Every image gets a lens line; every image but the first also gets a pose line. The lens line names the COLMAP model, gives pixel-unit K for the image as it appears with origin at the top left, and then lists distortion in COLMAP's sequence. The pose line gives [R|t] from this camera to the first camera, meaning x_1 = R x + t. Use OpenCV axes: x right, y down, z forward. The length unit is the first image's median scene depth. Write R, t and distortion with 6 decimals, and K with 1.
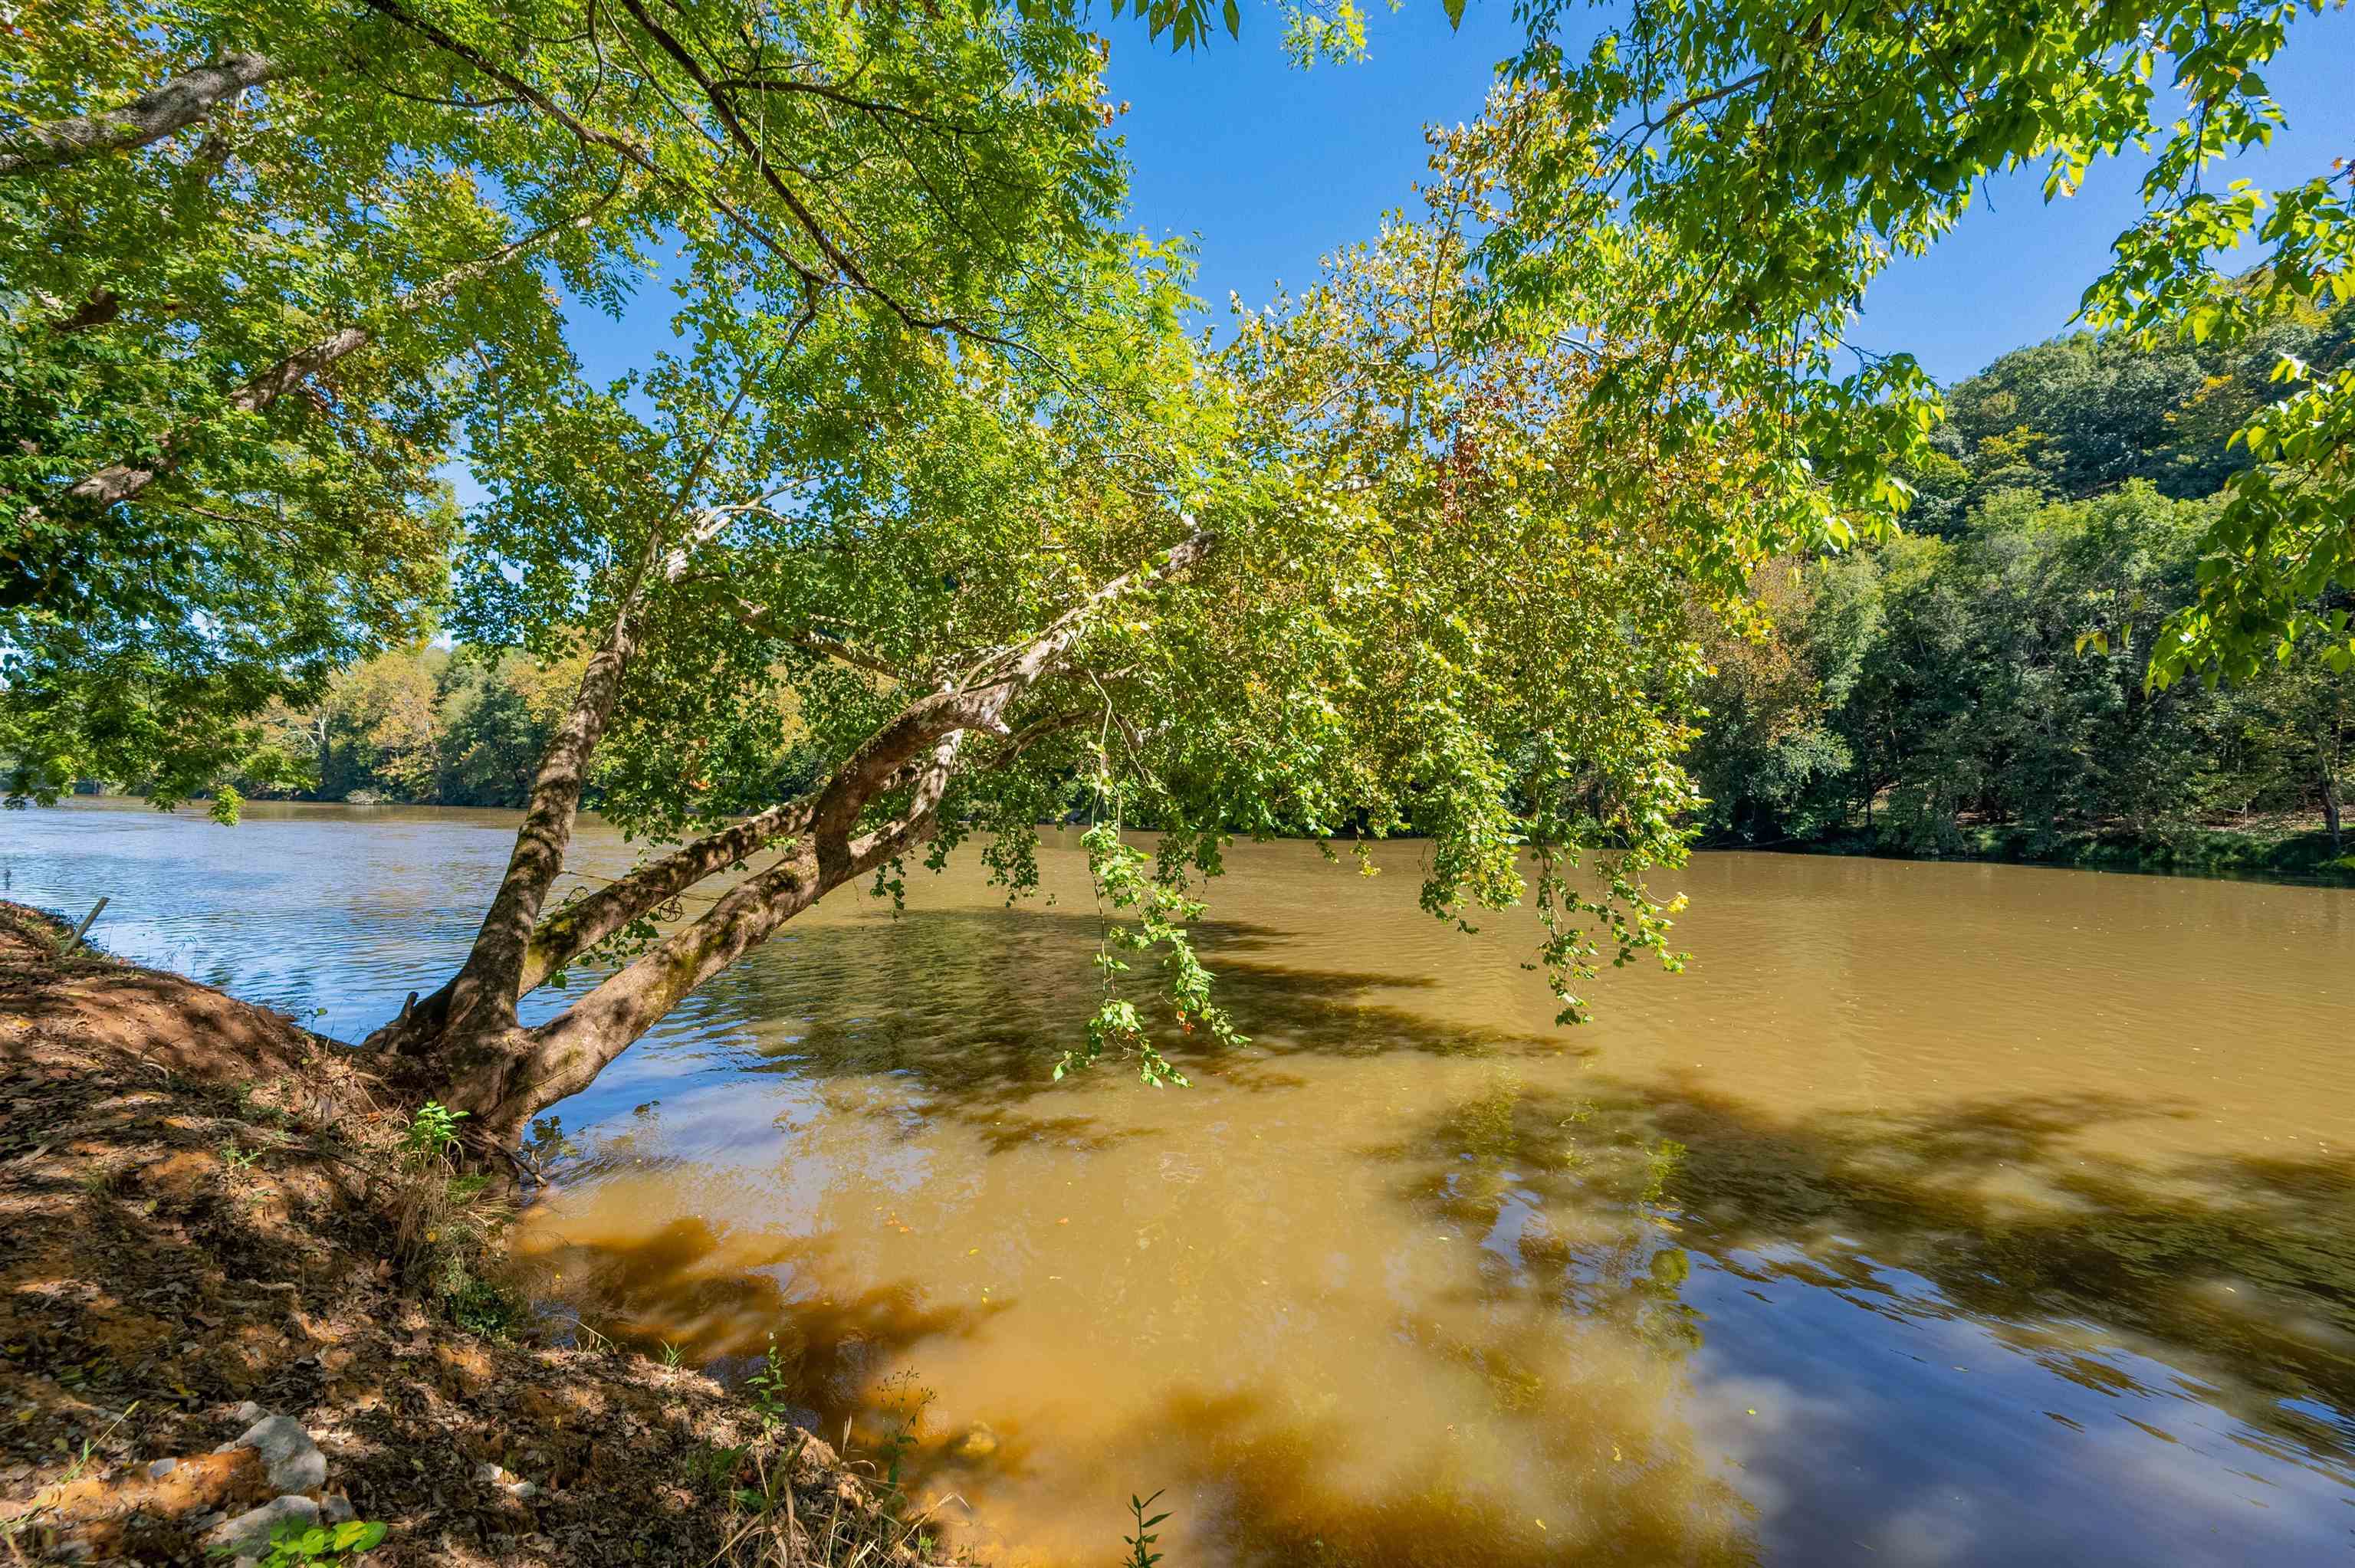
lens RADIAL K [[922.3, 0, 1193.5], [0, 922.3, 781.5], [0, 0, 1]] dist [0.001093, -0.000296]
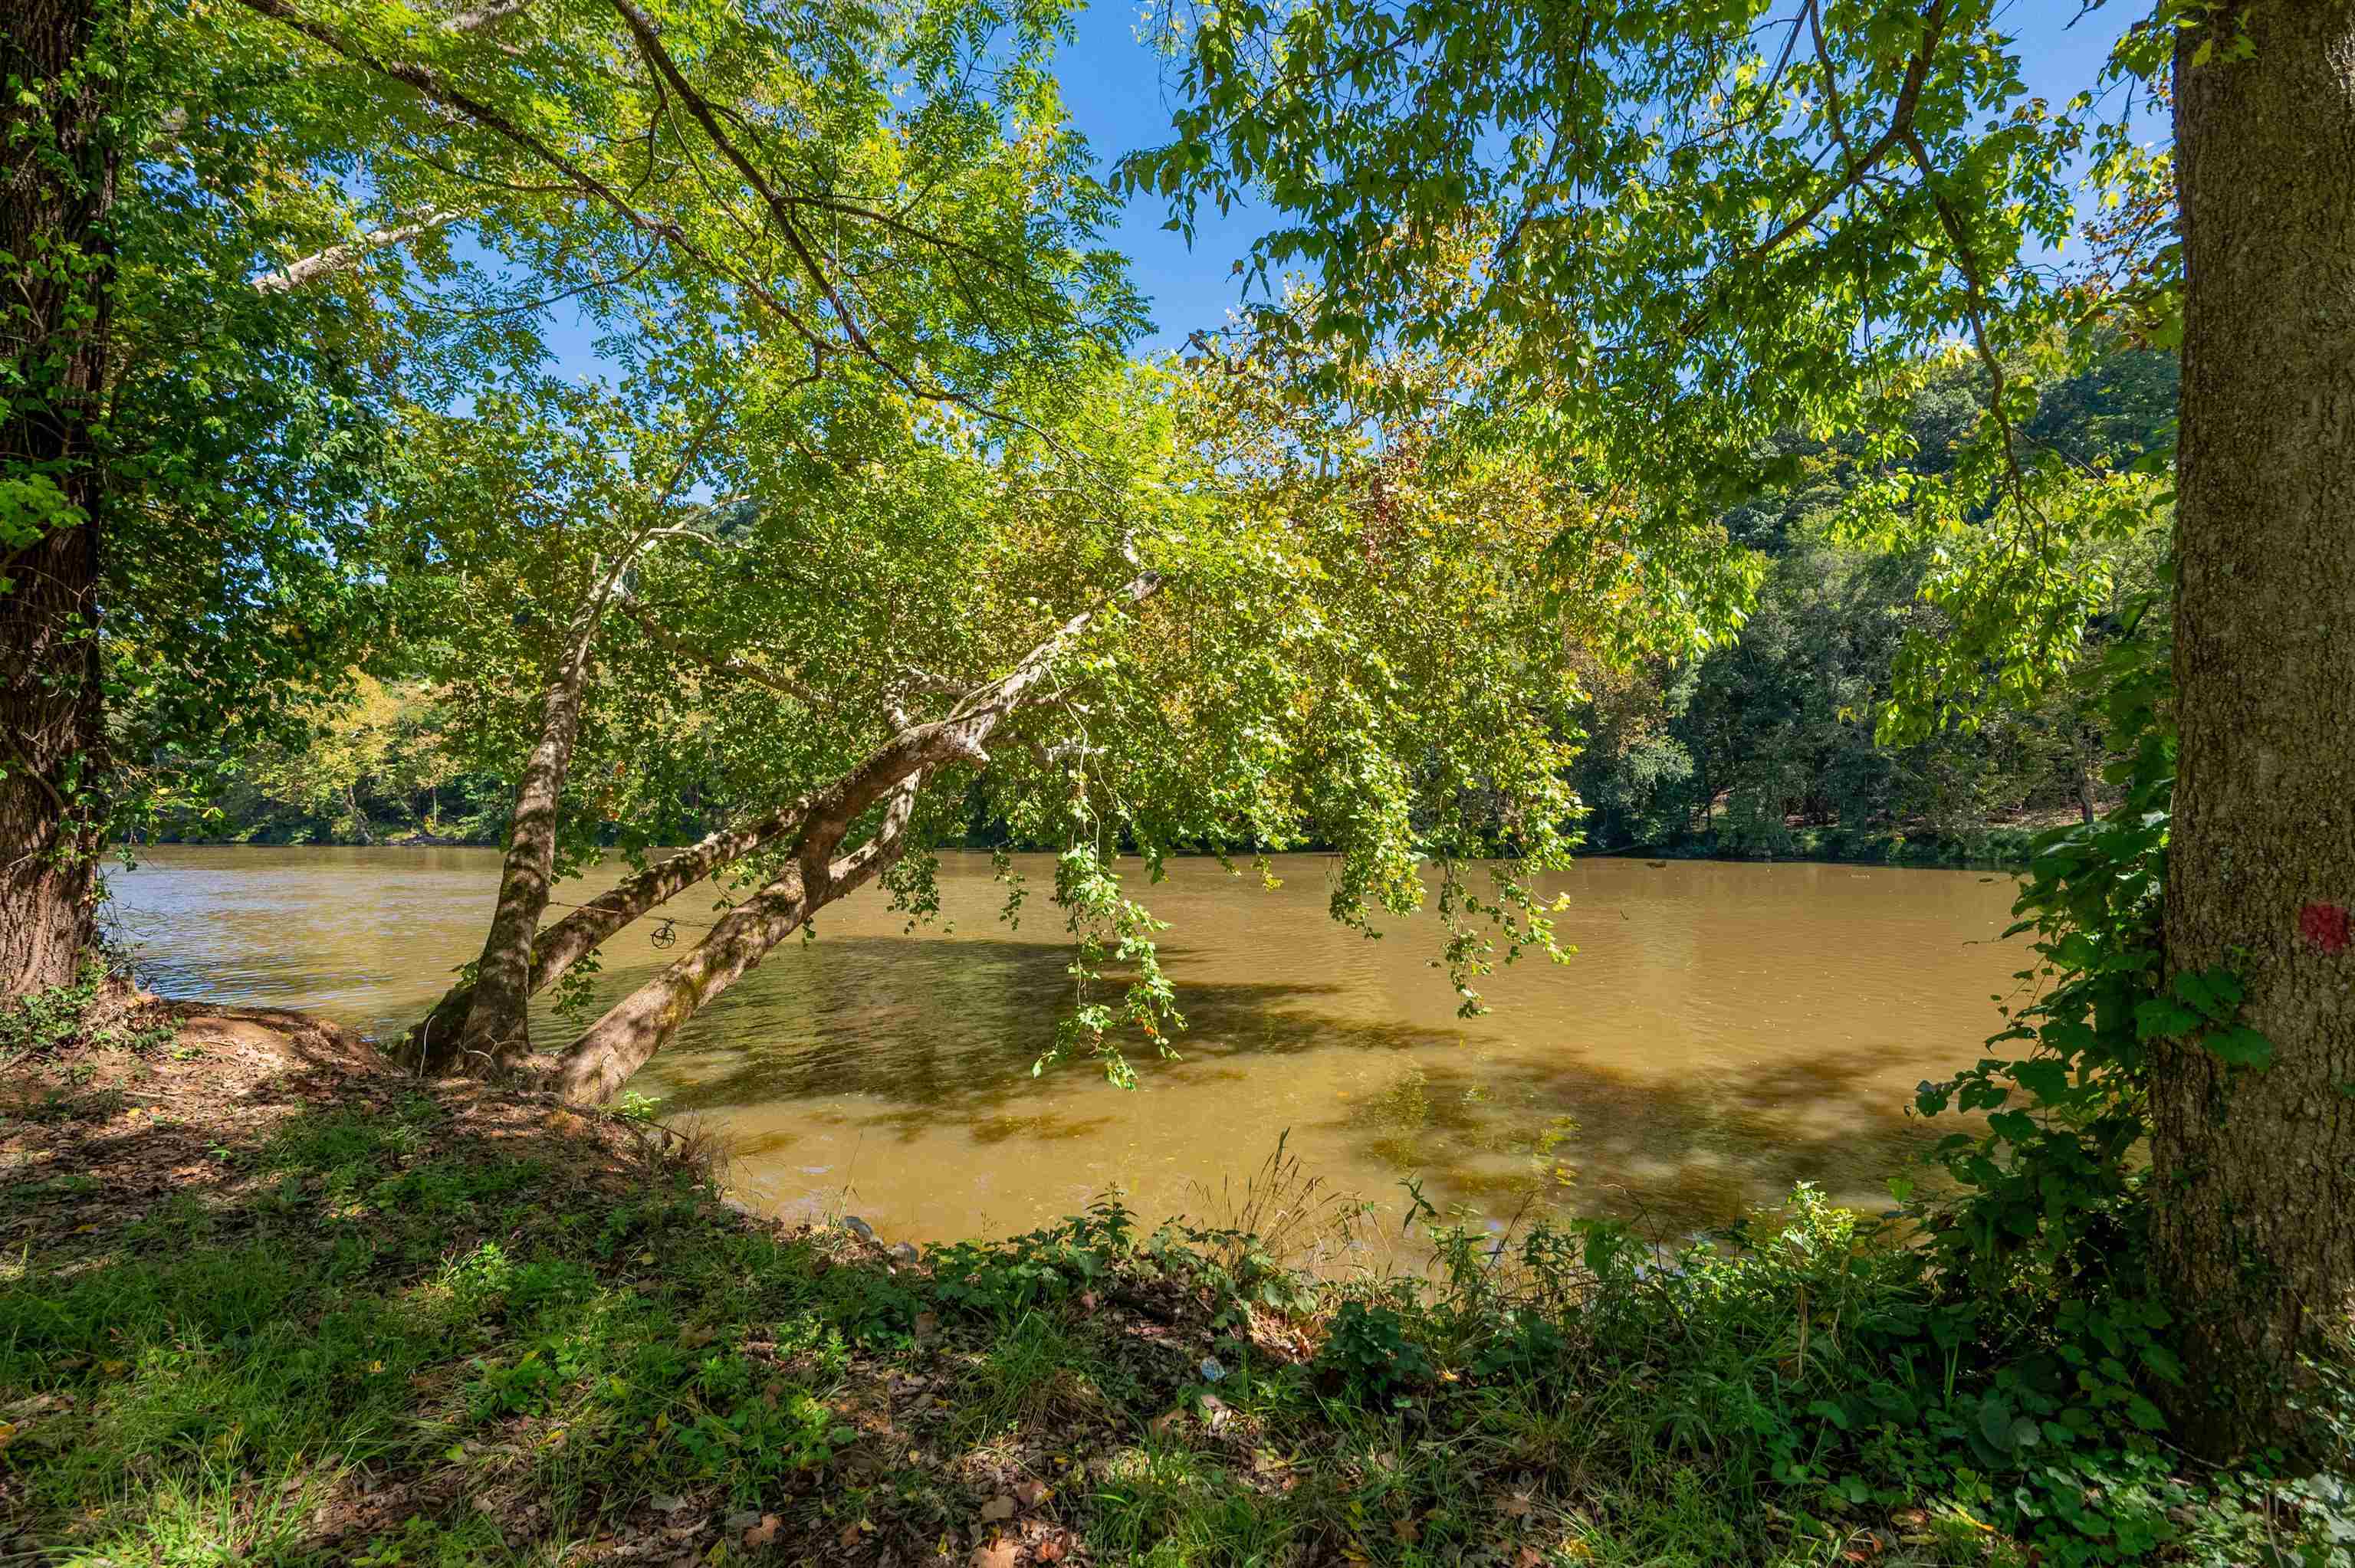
lens RADIAL K [[1023.3, 0, 1177.5], [0, 1023.3, 784.0], [0, 0, 1]] dist [-0.005813, 0.000104]
pose [[0.988121, -0.015479, 0.152897, -0.087670], [0.017367, 0.999788, -0.011021, -0.003787], [-0.152694, 0.013545, 0.988181, -0.113513]]
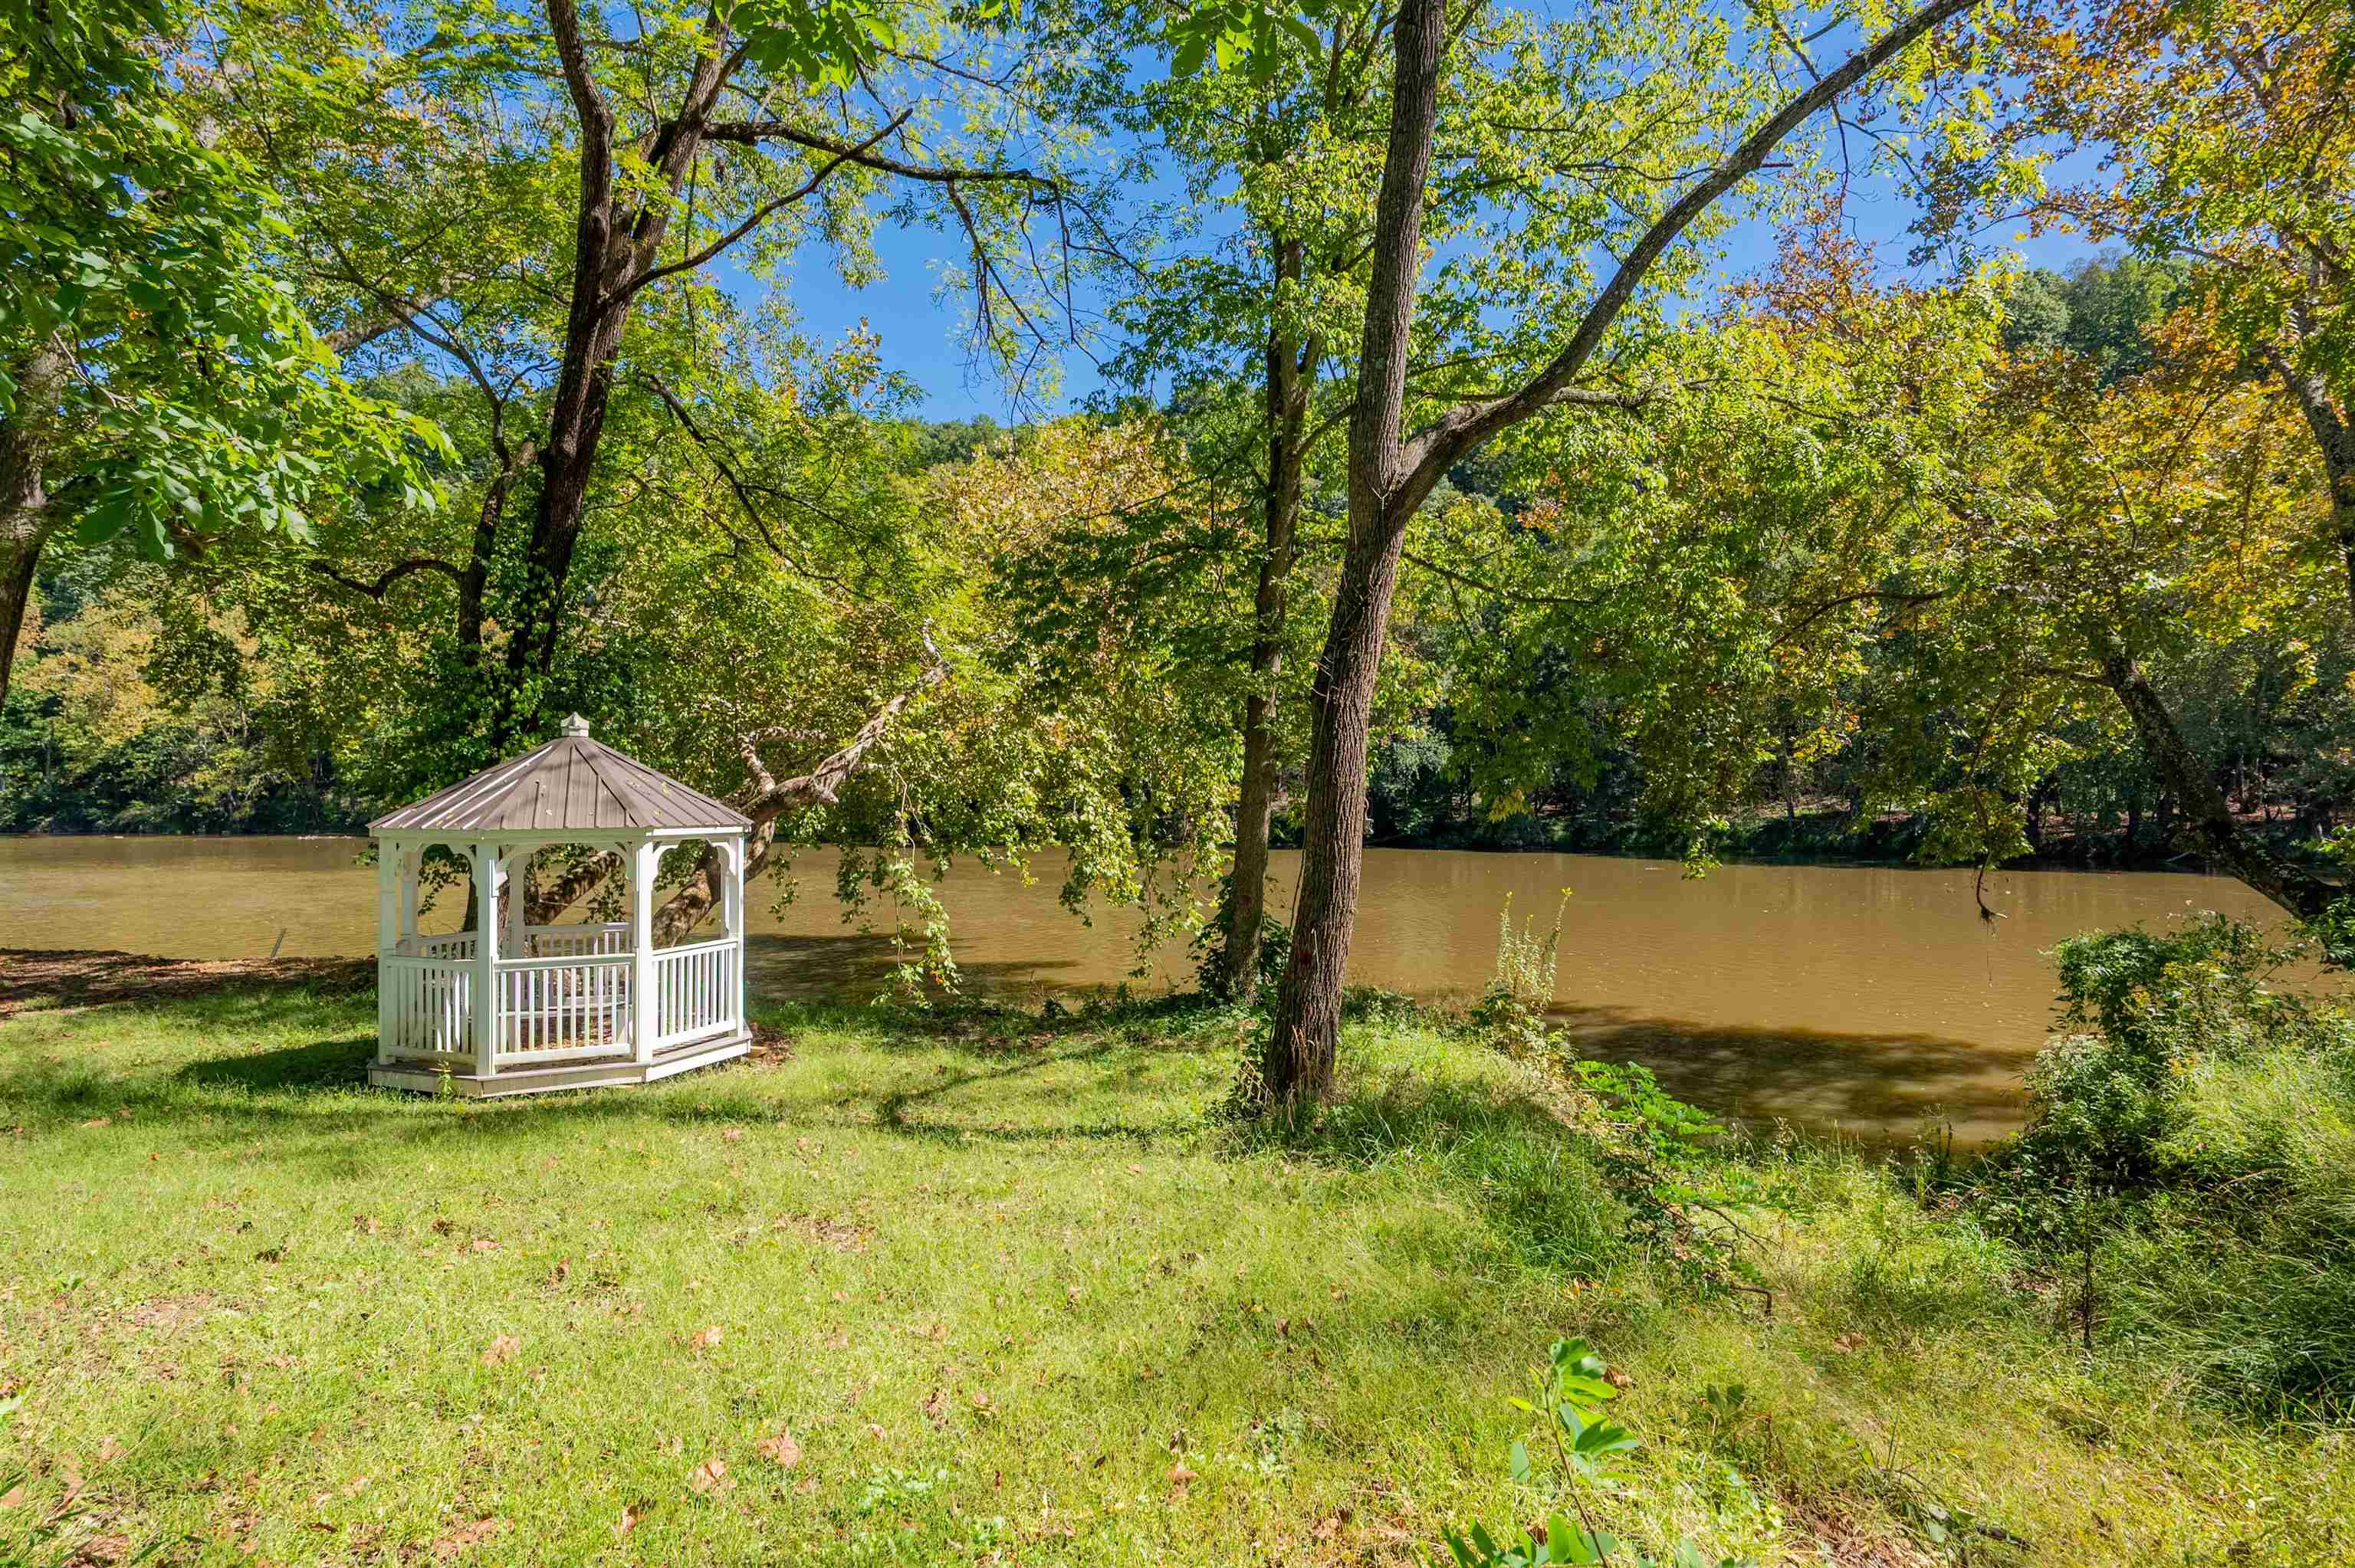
lens RADIAL K [[1257.5, 0, 1174.8], [0, 1257.5, 771.5], [0, 0, 1]] dist [0.001528, 0.000474]
pose [[0.936493, -0.008306, 0.350587, -0.219519], [0.005860, 0.999951, 0.008038, -0.062722], [-0.350637, -0.005473, 0.936496, -0.648291]]
